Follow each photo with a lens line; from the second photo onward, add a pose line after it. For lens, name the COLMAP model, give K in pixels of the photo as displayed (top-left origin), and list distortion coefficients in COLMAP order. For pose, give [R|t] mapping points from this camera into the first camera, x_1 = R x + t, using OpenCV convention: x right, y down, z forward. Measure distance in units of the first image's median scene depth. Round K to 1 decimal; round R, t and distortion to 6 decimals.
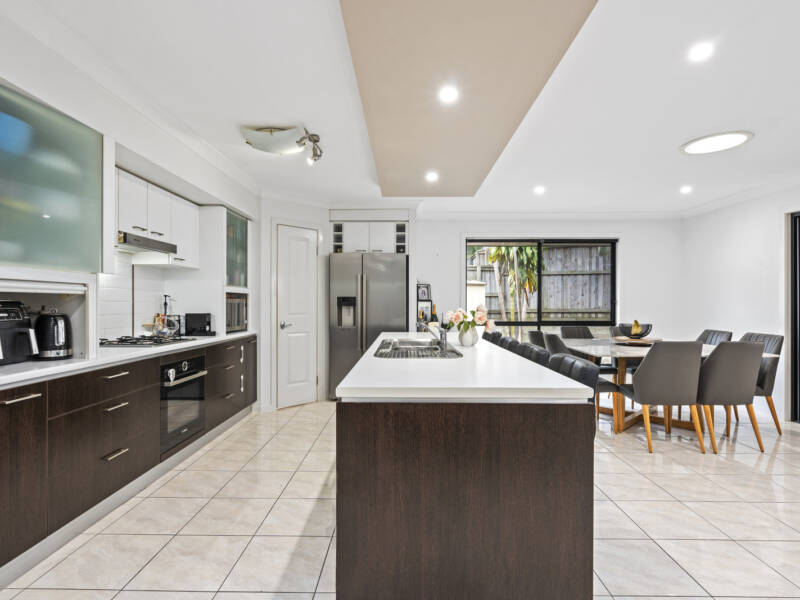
lens RADIAL K [[409.5, 0, 402.7], [0, 409.5, 302.4], [0, 0, 1]] dist [0.000636, 0.001159]
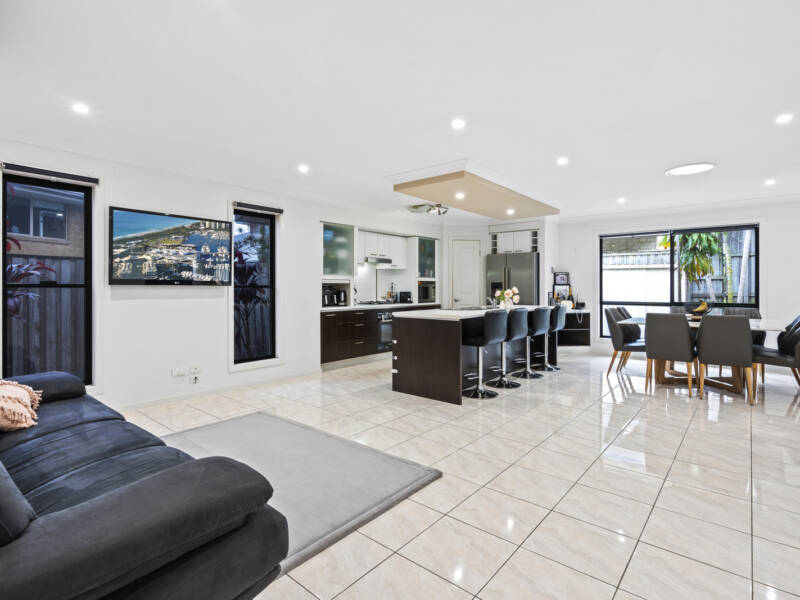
lens RADIAL K [[409.5, 0, 397.7], [0, 409.5, 293.7], [0, 0, 1]] dist [0.000636, 0.001159]
pose [[0.772316, 0.011154, -0.635141, 0.710230], [0.000495, 0.999835, 0.018161, 0.000295], [0.635239, -0.014340, 0.772183, -0.540190]]
